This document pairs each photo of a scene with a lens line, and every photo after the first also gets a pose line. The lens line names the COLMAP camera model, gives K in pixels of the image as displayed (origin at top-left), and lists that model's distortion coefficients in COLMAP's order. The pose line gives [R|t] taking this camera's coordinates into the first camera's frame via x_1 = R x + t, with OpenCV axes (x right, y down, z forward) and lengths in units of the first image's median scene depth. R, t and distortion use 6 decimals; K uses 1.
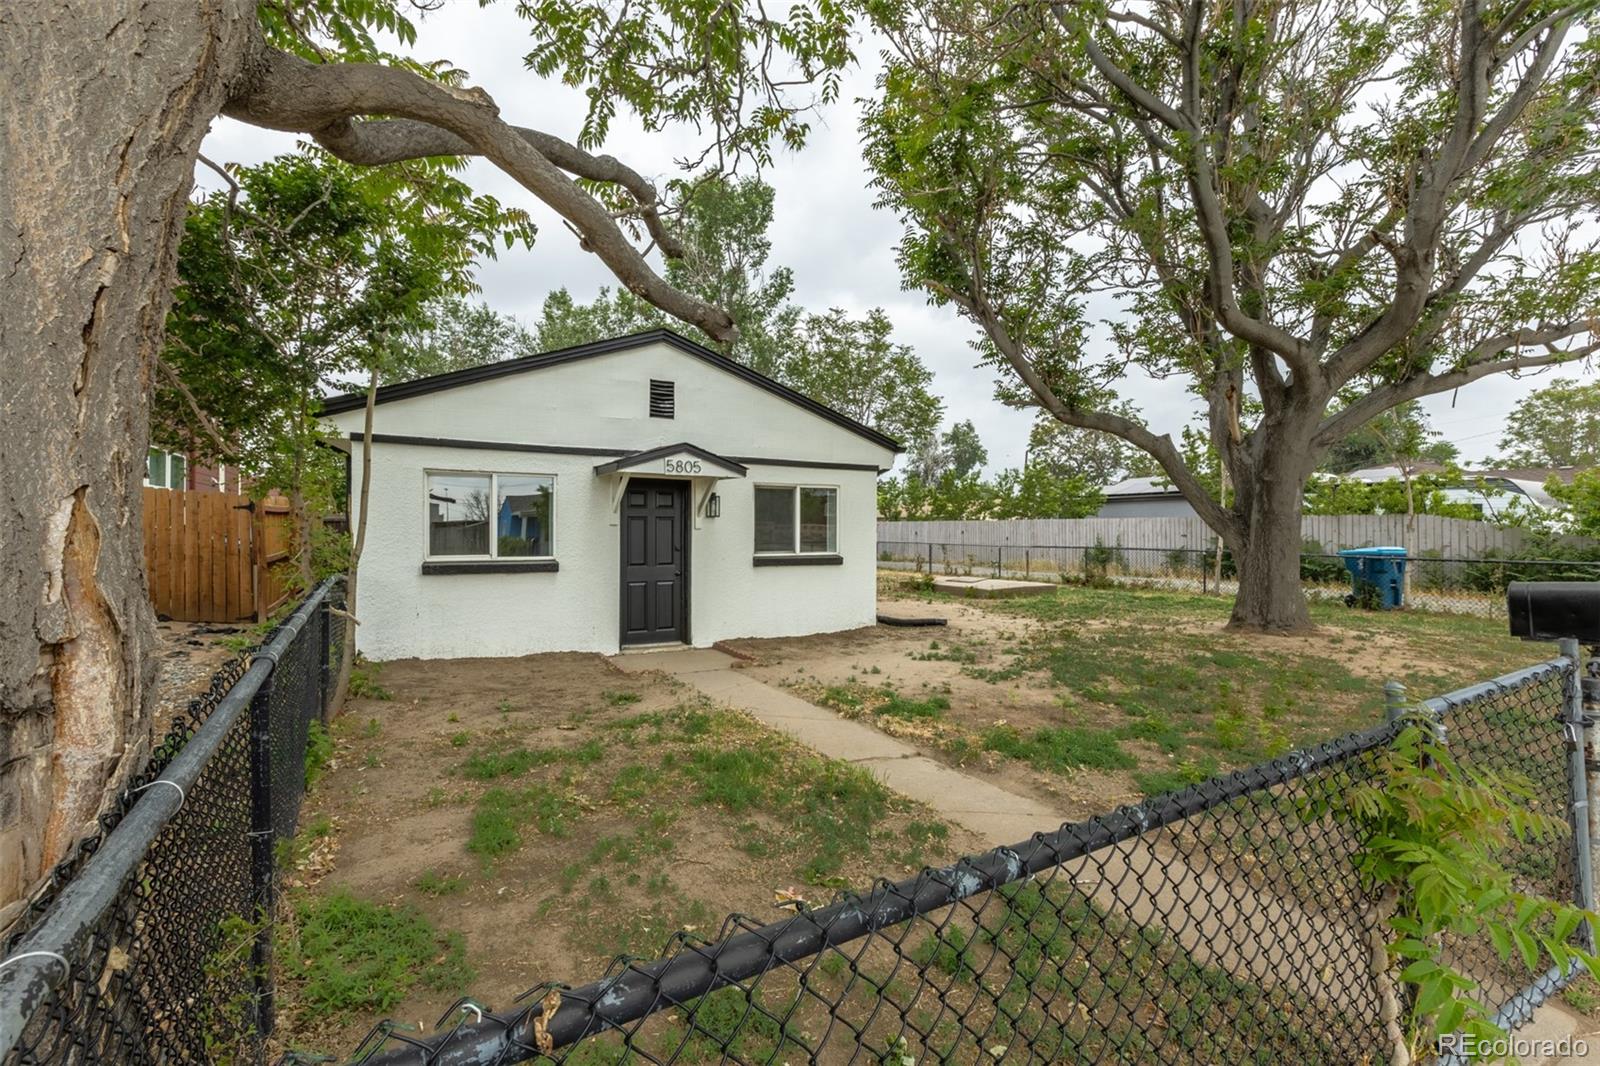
lens RADIAL K [[718.4, 0, 793.8], [0, 718.4, 533.1], [0, 0, 1]] dist [0.000321, 0.000063]
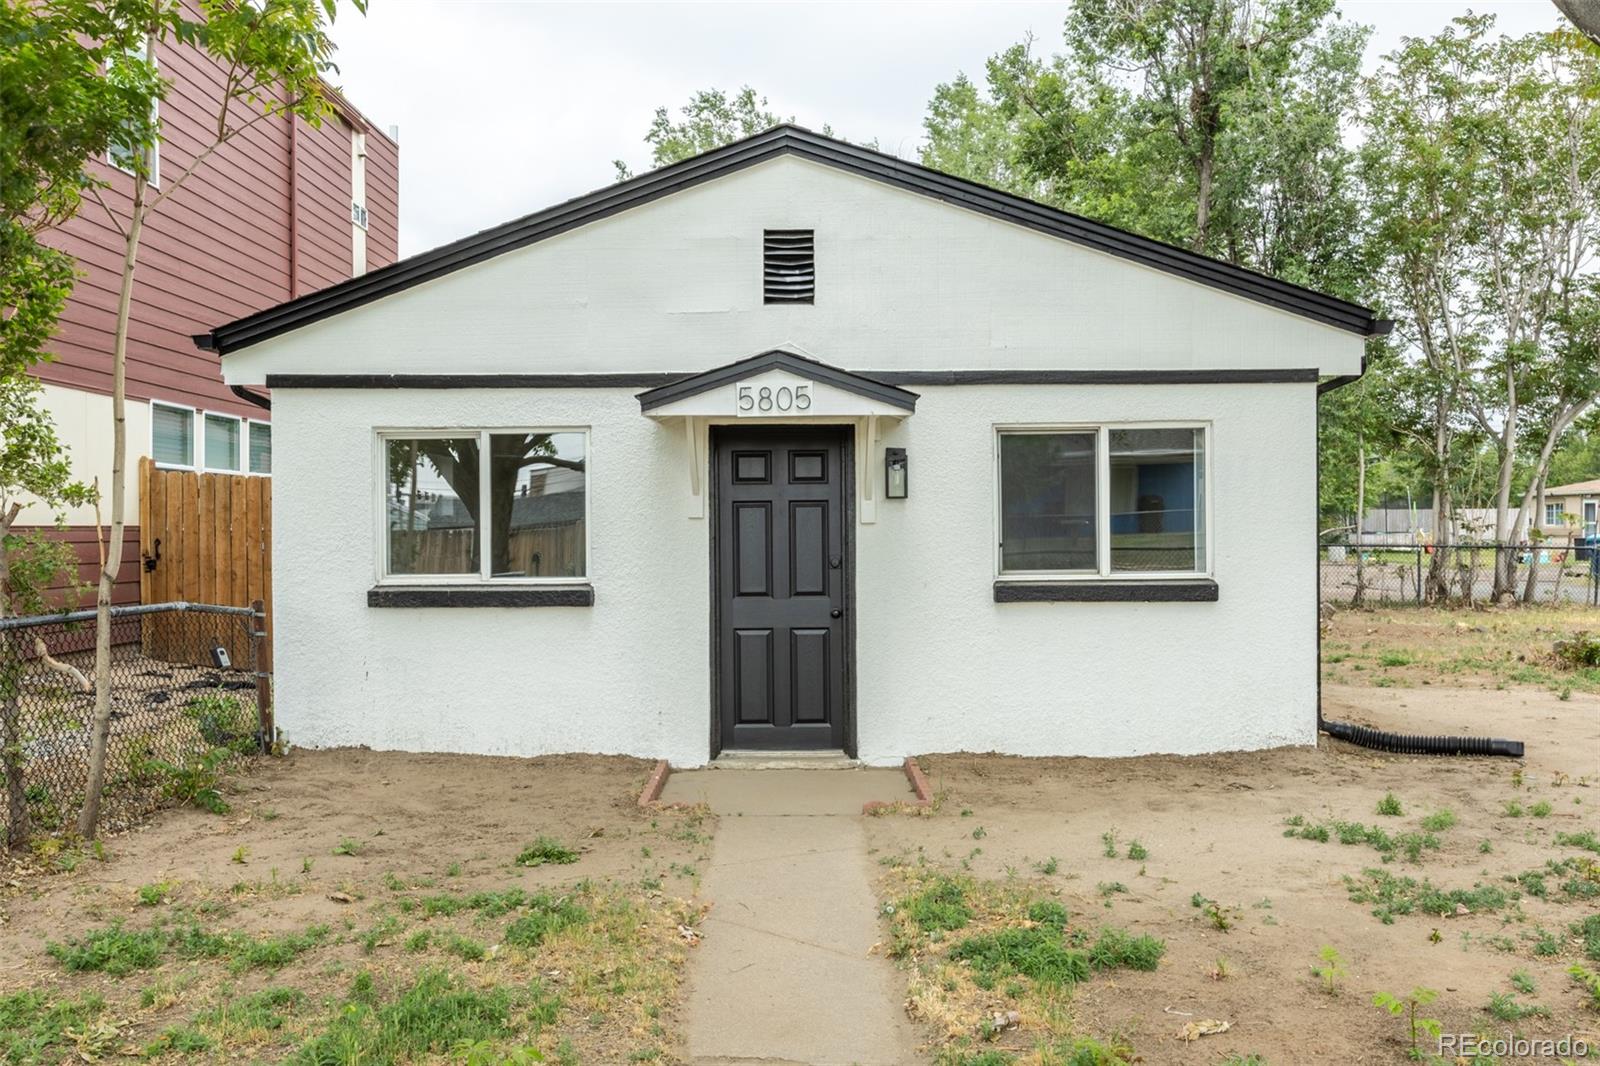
lens RADIAL K [[1364.0, 0, 803.3], [0, 1364.0, 550.9], [0, 0, 1]] dist [-0.002864, -0.005962]
pose [[0.865856, -0.000325, -0.500293, 0.302442], [0.008528, 0.999864, 0.014111, -0.000759], [0.500220, -0.016485, 0.865741, 0.176349]]
